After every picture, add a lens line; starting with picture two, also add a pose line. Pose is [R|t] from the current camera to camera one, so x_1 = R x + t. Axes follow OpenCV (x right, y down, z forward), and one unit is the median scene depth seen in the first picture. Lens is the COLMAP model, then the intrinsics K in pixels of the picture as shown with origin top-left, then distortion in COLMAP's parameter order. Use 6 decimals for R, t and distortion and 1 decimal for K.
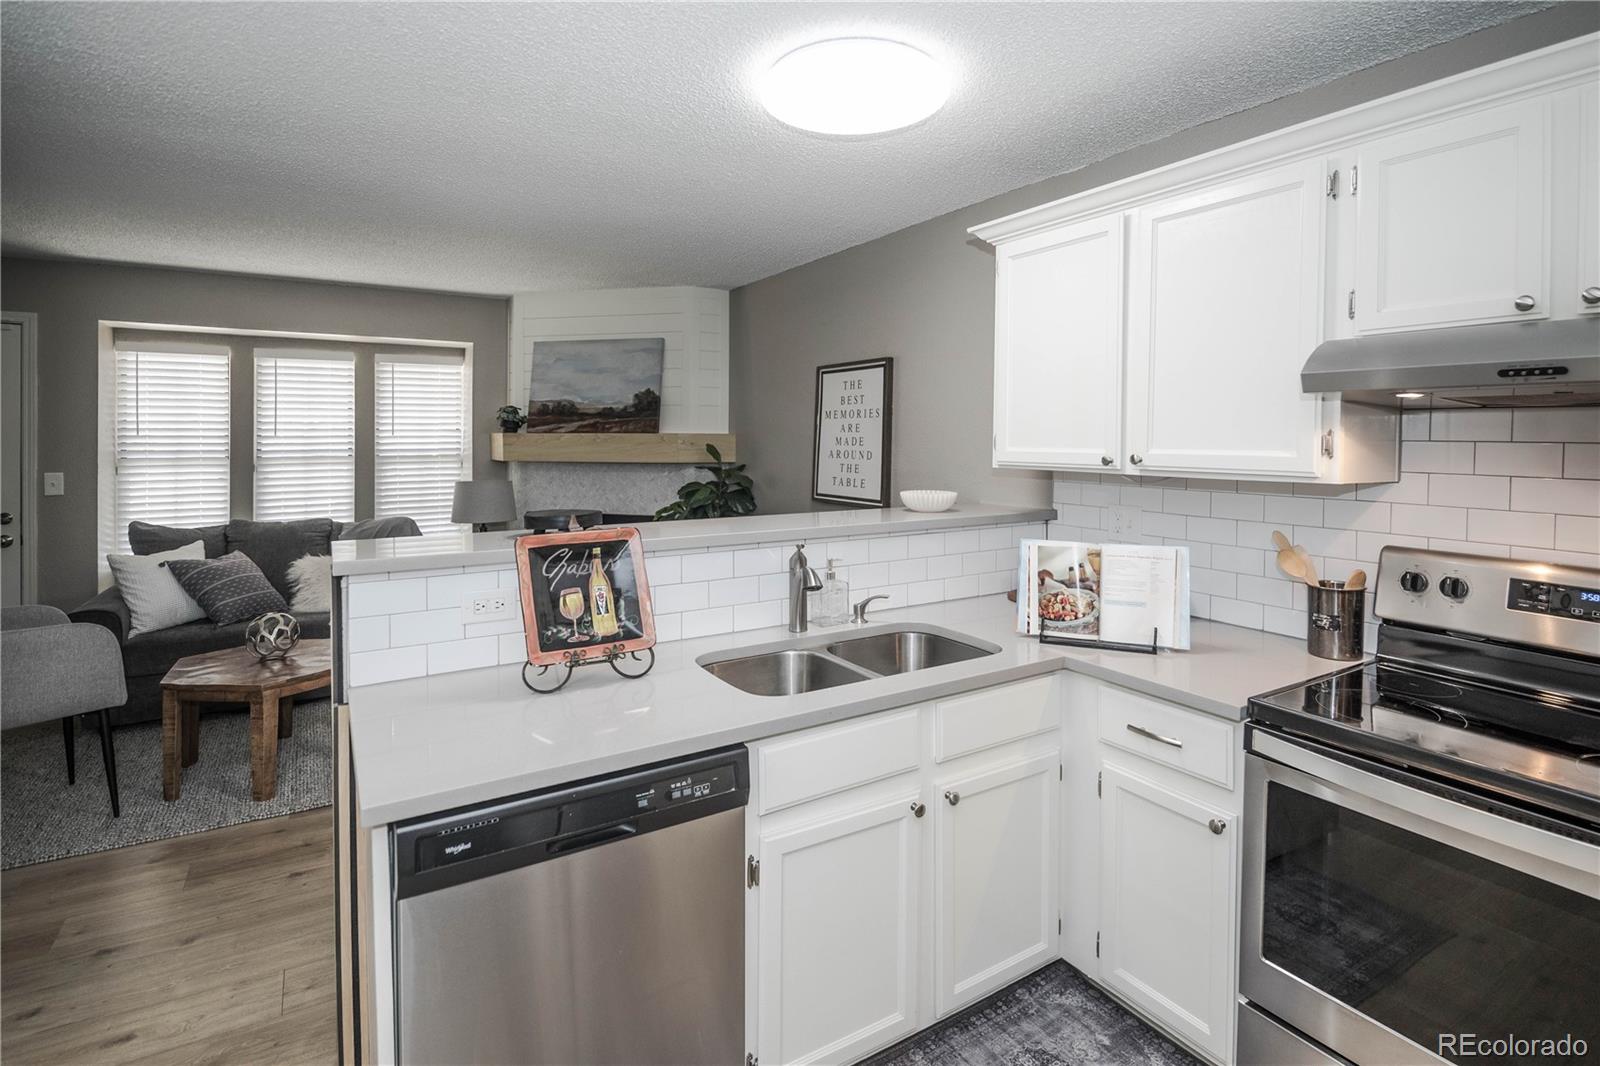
lens RADIAL K [[778.4, 0, 818.1], [0, 778.4, 448.8], [0, 0, 1]] dist [-0.006442, -0.001060]
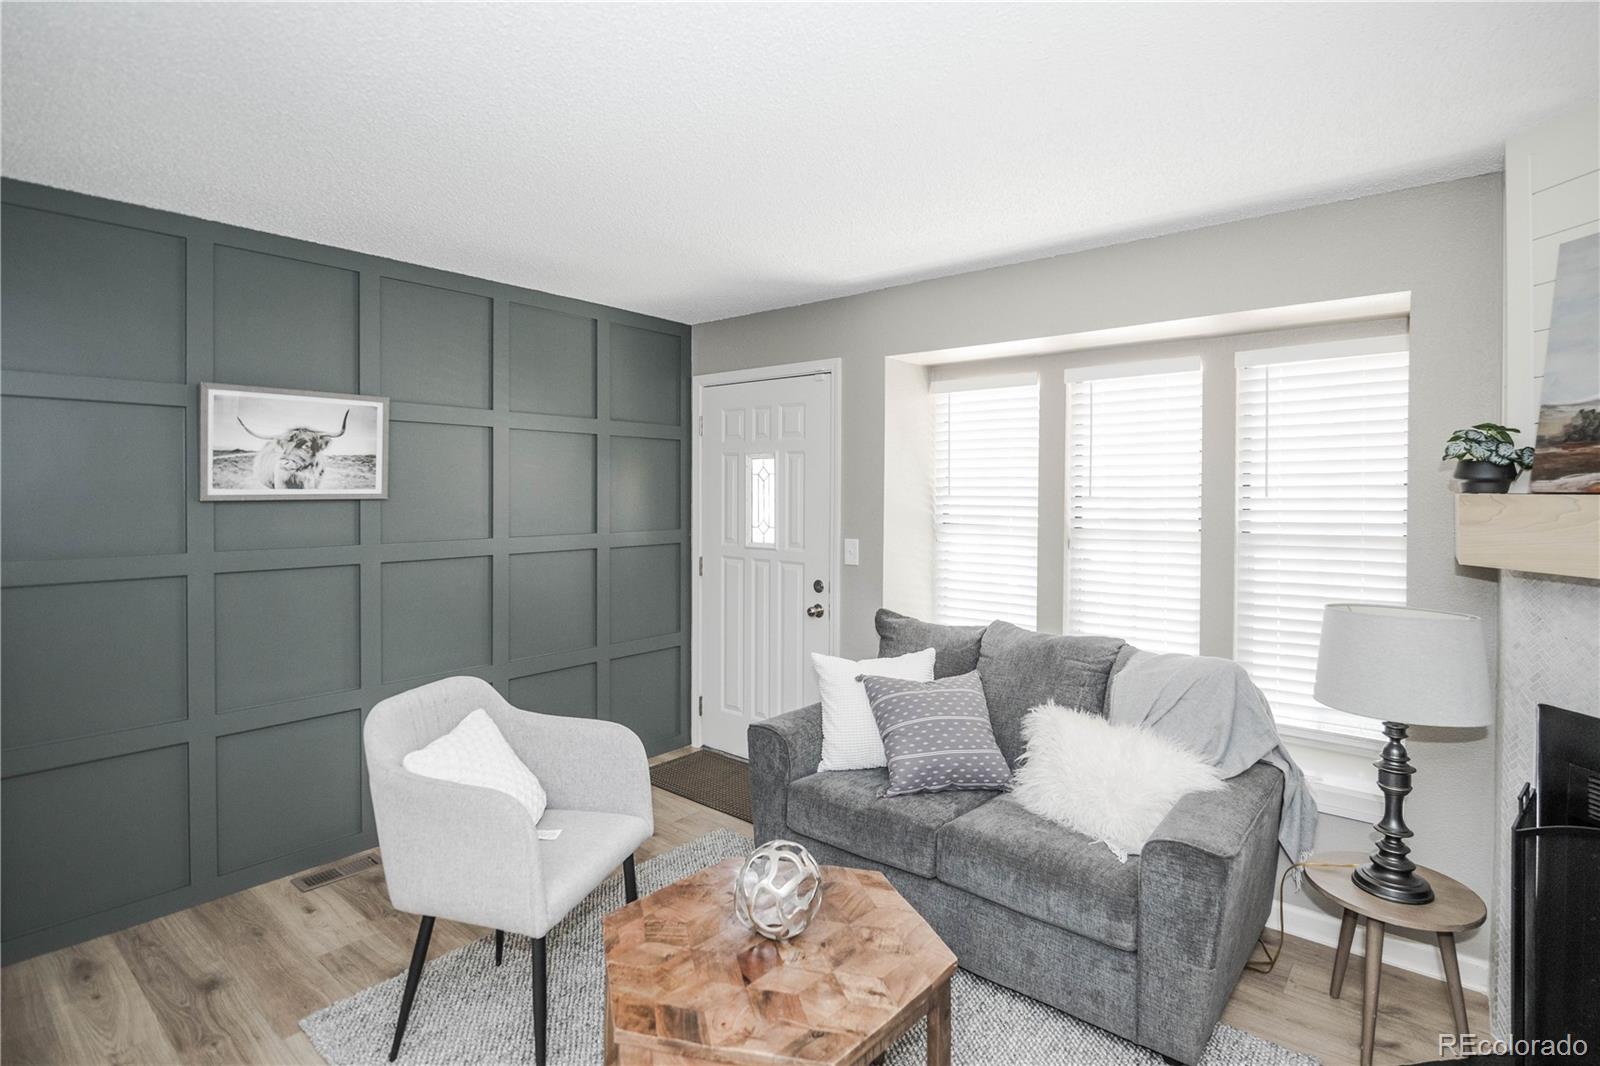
lens RADIAL K [[797.6, 0, 827.7], [0, 797.6, 493.7], [0, 0, 1]] dist [-0.000352, -0.000278]
pose [[0.318166, 0.002814, -0.948031, -0.163063], [-0.015784, 0.999873, -0.002330, -0.019107], [0.947904, 0.015705, 0.318170, 0.751081]]
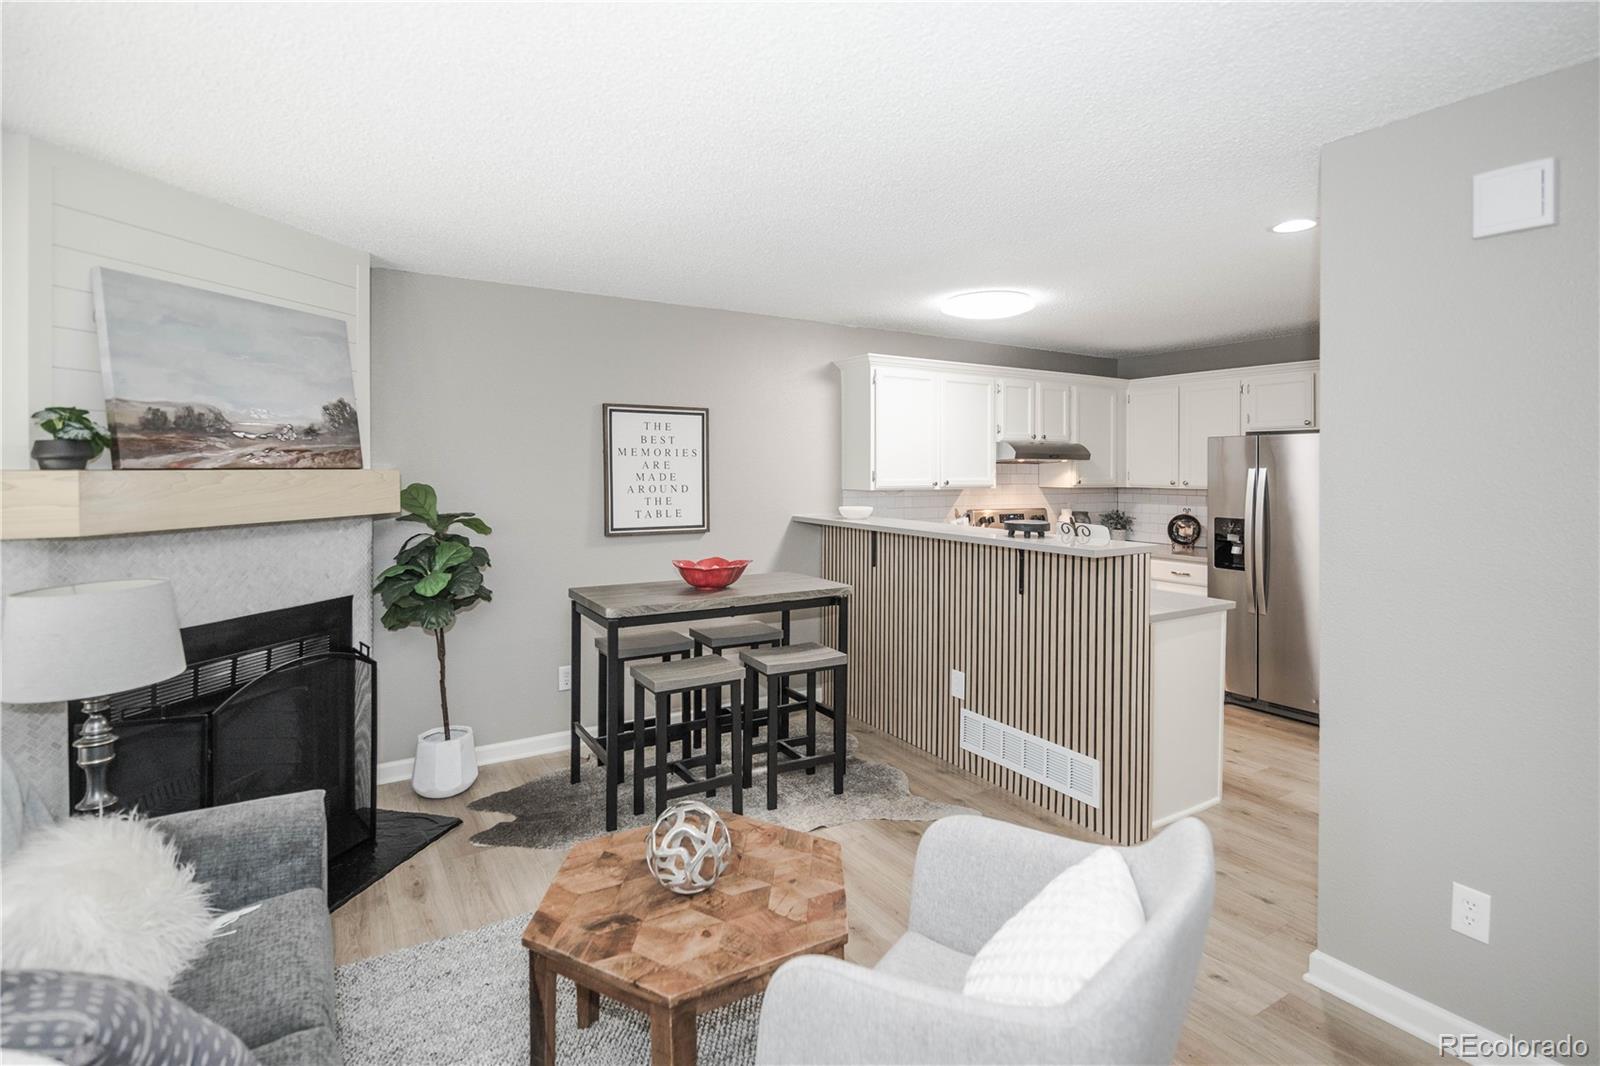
lens RADIAL K [[782.9, 0, 801.9], [0, 782.9, 480.7], [0, 0, 1]] dist [0.002040, -0.000155]
pose [[0.008571, -0.019975, 0.999764, -1.099445], [0.012009, 0.999730, 0.019871, -0.024571], [-0.999891, 0.011835, 0.008809, 0.799493]]
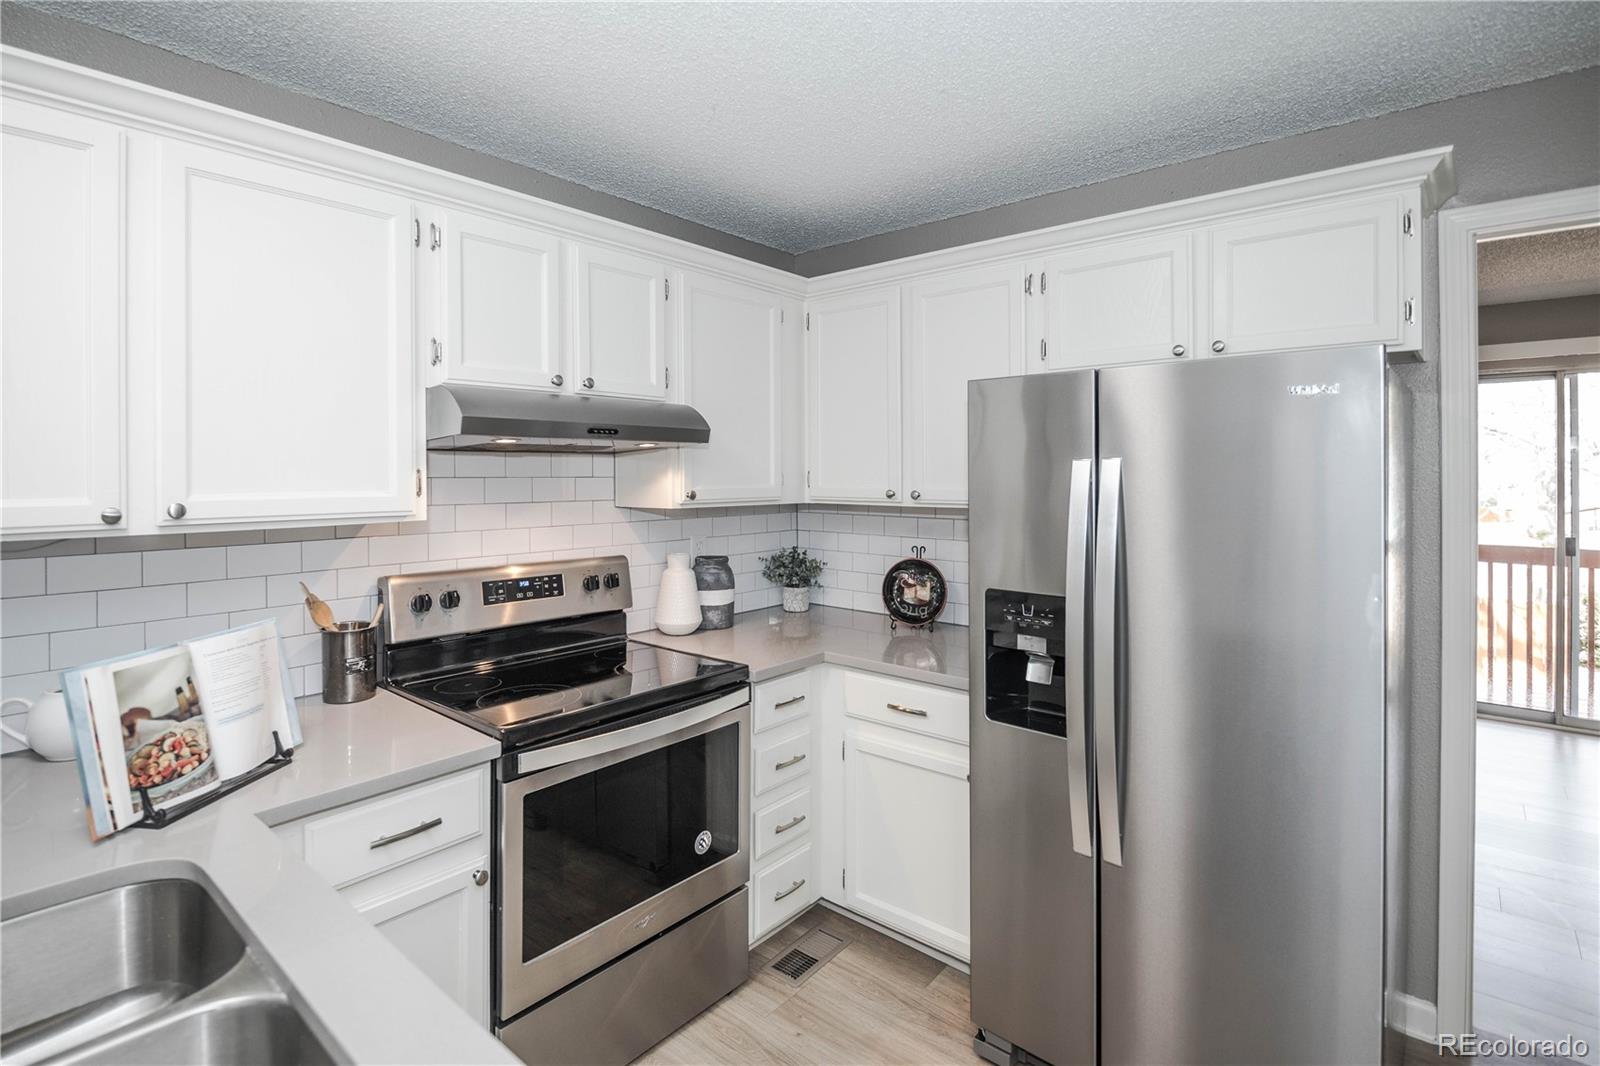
lens RADIAL K [[782.0, 0, 807.3], [0, 782.0, 471.2], [0, 0, 1]] dist [-0.023214, -0.000293]
pose [[-0.308527, -0.007219, 0.951188, -0.226105], [0.014302, 0.999823, 0.012227, -0.011985], [-0.951108, 0.017376, -0.308369, 0.384511]]
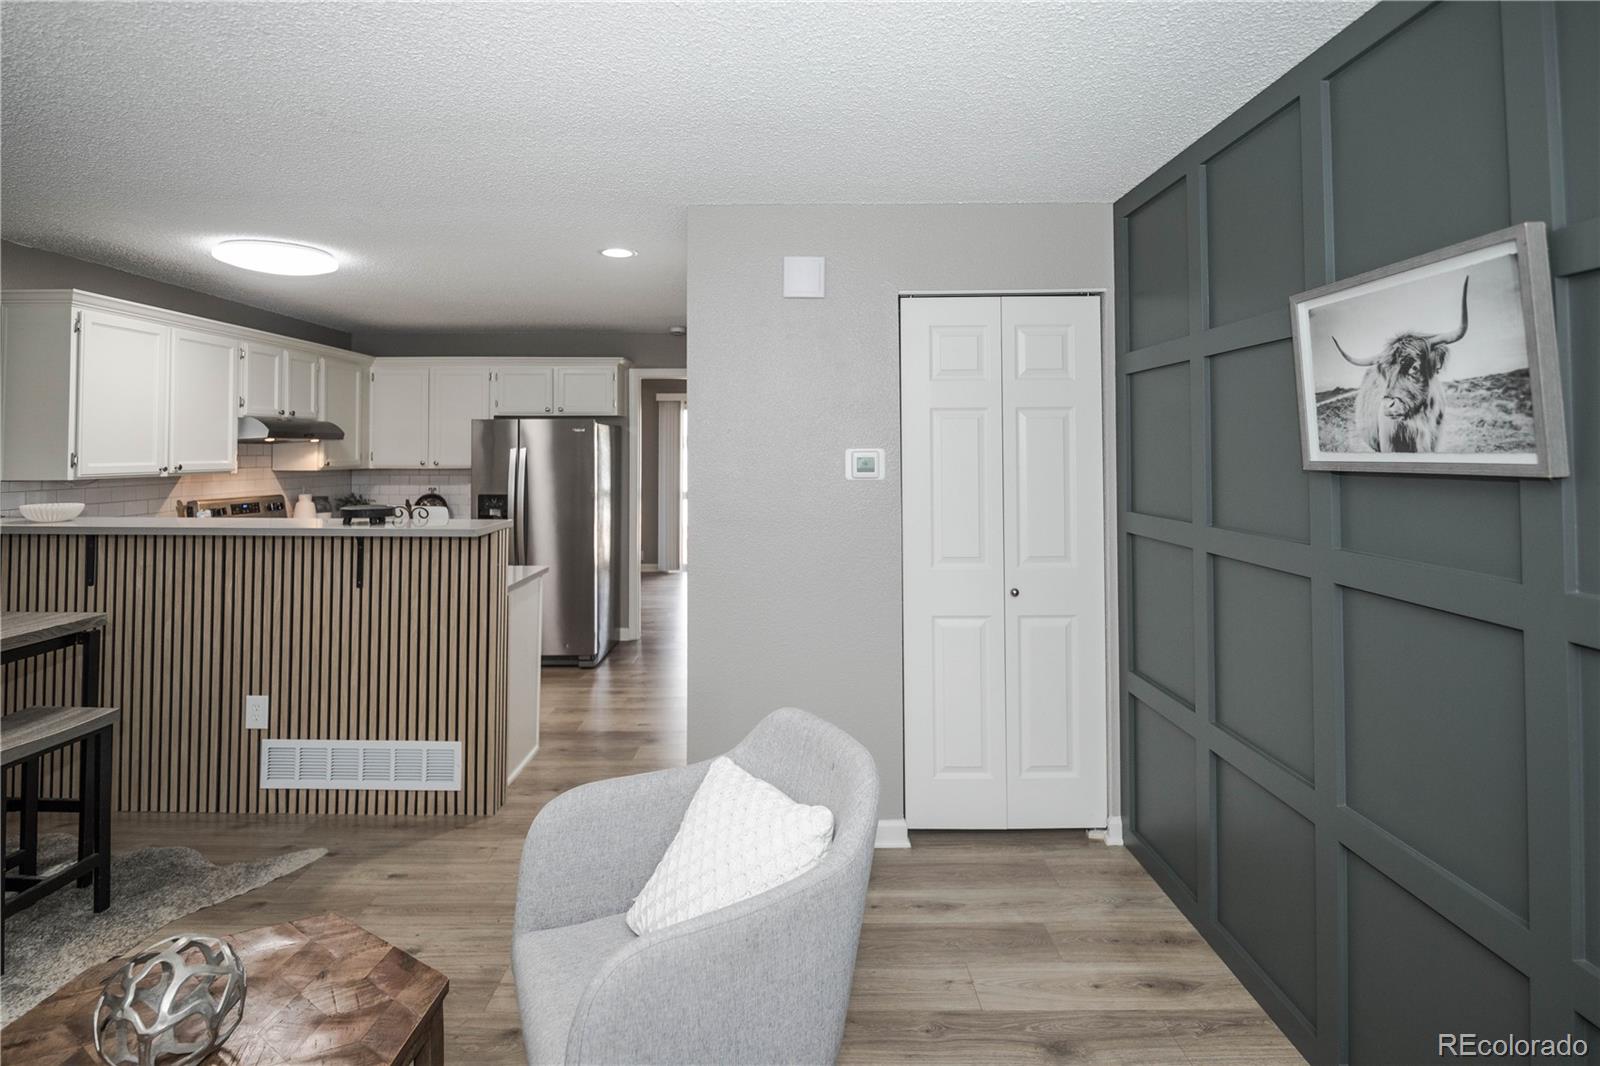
lens RADIAL K [[787.5, 0, 794.5], [0, 787.5, 431.6], [0, 0, 1]] dist [-0.013485, -0.001039]
pose [[-0.848151, 0.008894, 0.529680, -1.013748], [0.004354, 0.999942, -0.009817, -0.025456], [-0.529737, -0.006020, -0.848141, 1.013589]]
